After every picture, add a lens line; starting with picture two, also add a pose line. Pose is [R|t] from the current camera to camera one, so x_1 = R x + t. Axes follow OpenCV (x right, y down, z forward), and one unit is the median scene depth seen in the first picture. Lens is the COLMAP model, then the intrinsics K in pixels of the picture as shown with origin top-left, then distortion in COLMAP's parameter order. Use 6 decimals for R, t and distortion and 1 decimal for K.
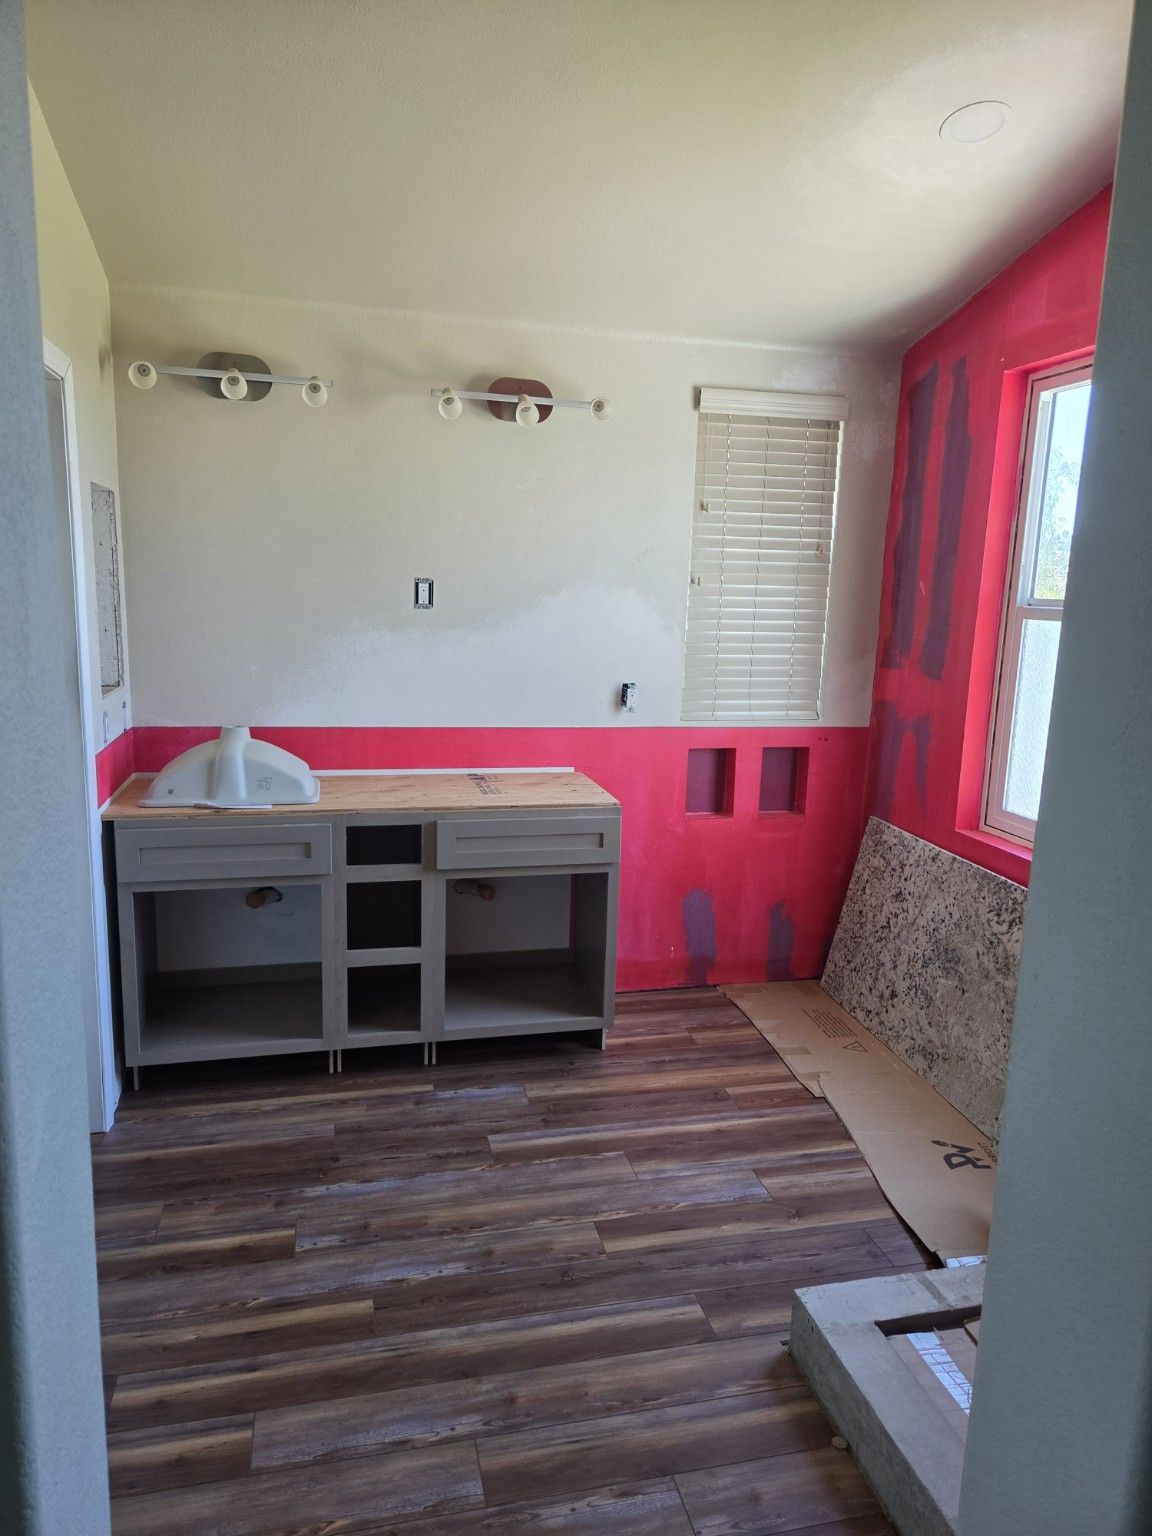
lens RADIAL K [[1029.3, 0, 571.2], [0, 1029.3, 765.9], [0, 0, 1]] dist [0.059792, -0.042395]
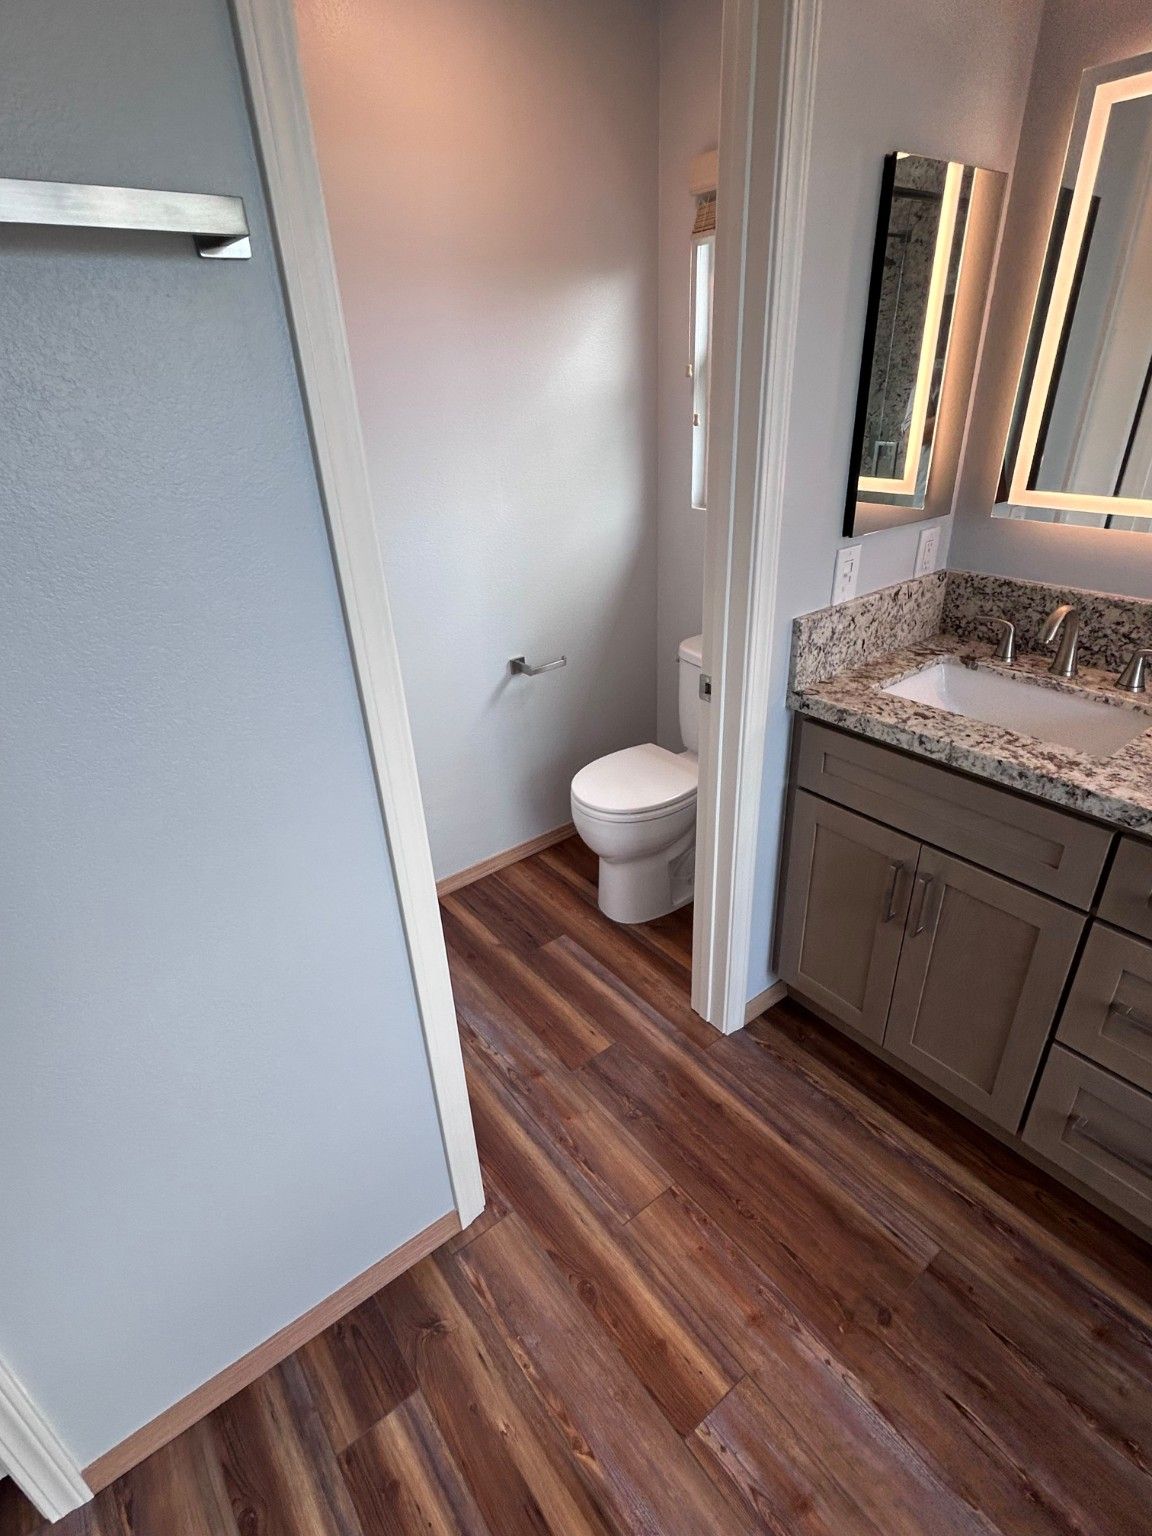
lens RADIAL K [[764.6, 0, 578.2], [0, 764.6, 767.3], [0, 0, 1]] dist [-0.003234, 0.002719]
pose [[0.411243, 0.378766, -0.829105, -0.038608], [-0.105739, 0.923262, 0.369333, -0.091565], [0.905372, -0.064217, 0.419736, 0.623489]]
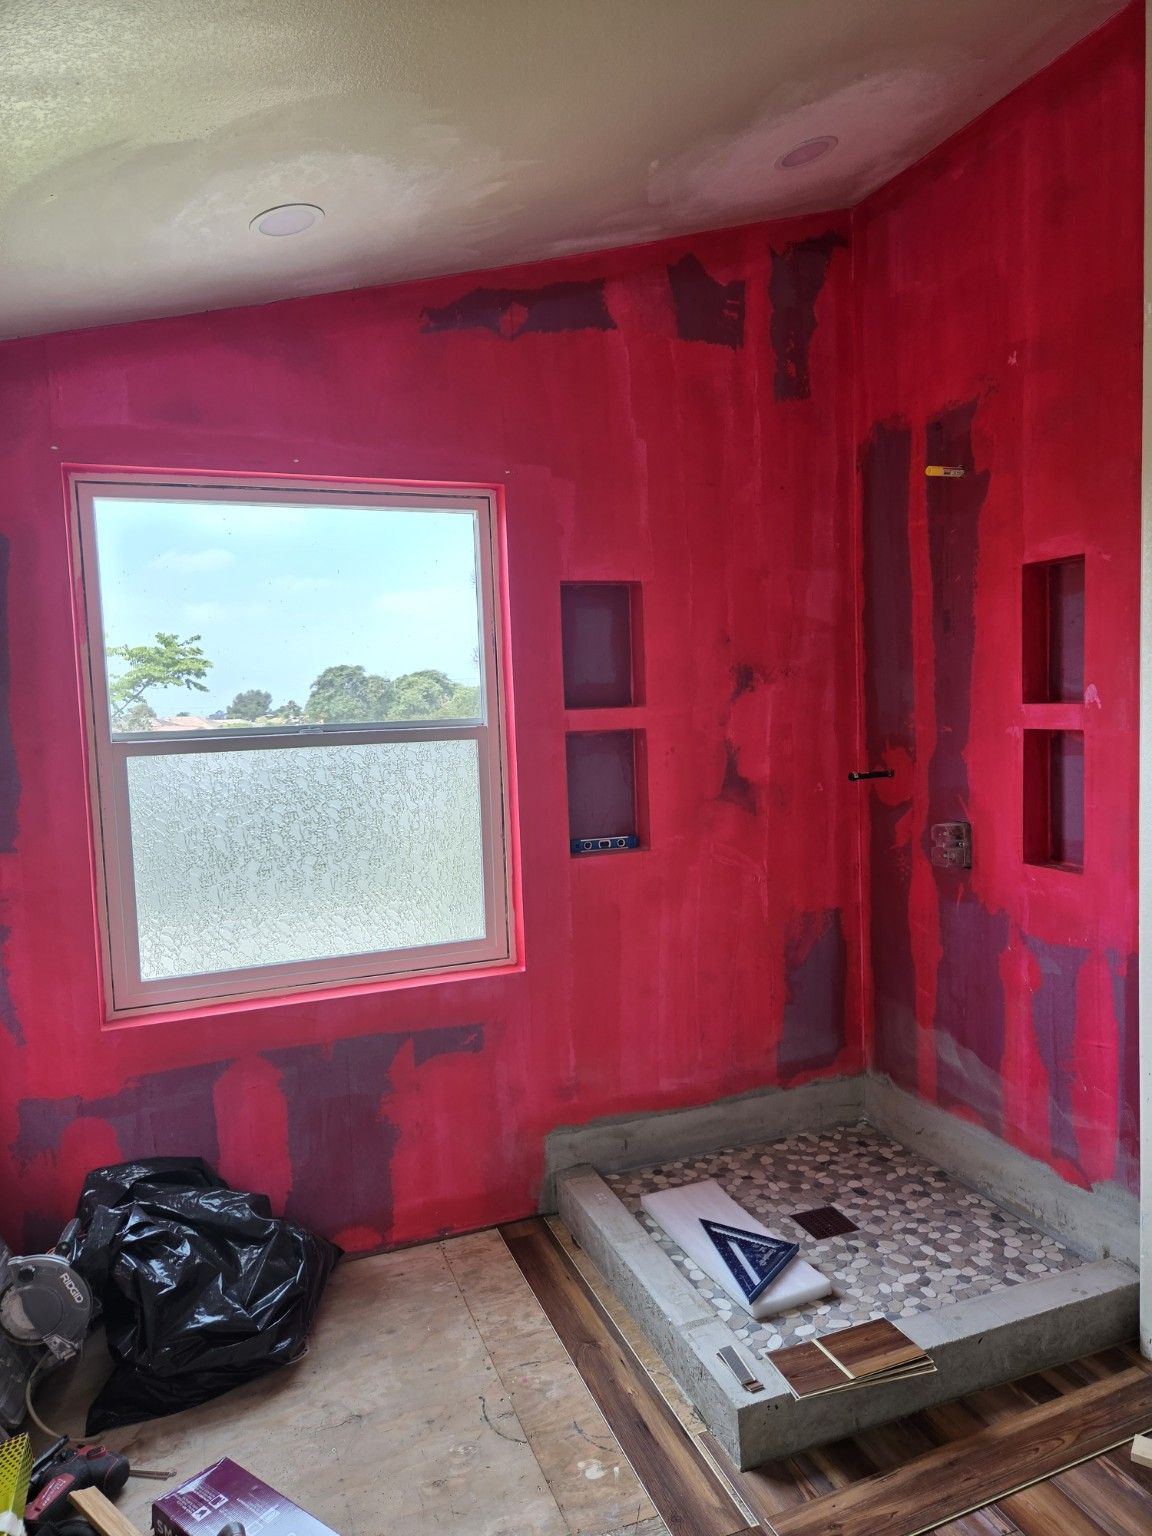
lens RADIAL K [[1029.3, 0, 583.3], [0, 1029.3, 769.2], [0, 0, 1]] dist [0.059792, -0.042395]
pose [[-0.129014, -0.098541, 0.986735, -0.513247], [0.206378, 0.970595, 0.123913, -0.180616], [-0.969930, 0.219626, -0.104883, 0.823882]]
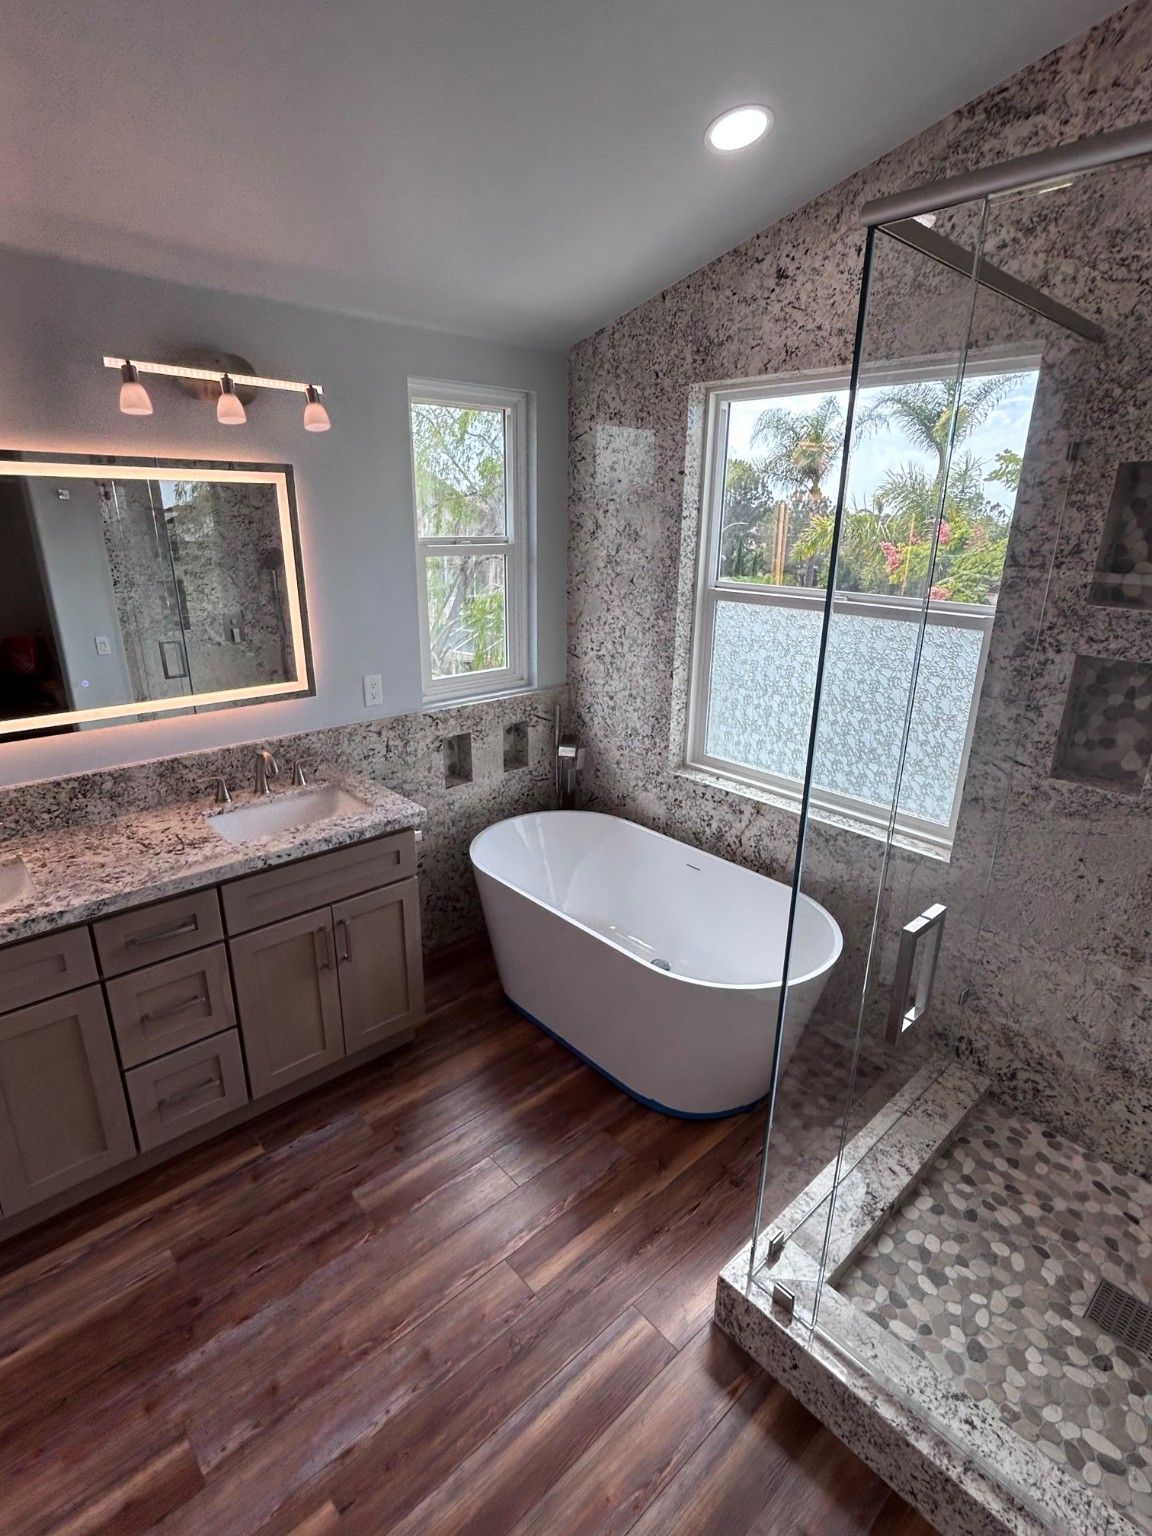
lens RADIAL K [[764.6, 0, 576.5], [0, 764.6, 763.5], [0, 0, 1]] dist [-0.003234, 0.002719]
pose [[0.875964, -0.167756, 0.452266, -0.152561], [0.097020, 0.979691, 0.175479, -0.142814], [-0.472518, -0.109834, 0.874450, 0.320682]]
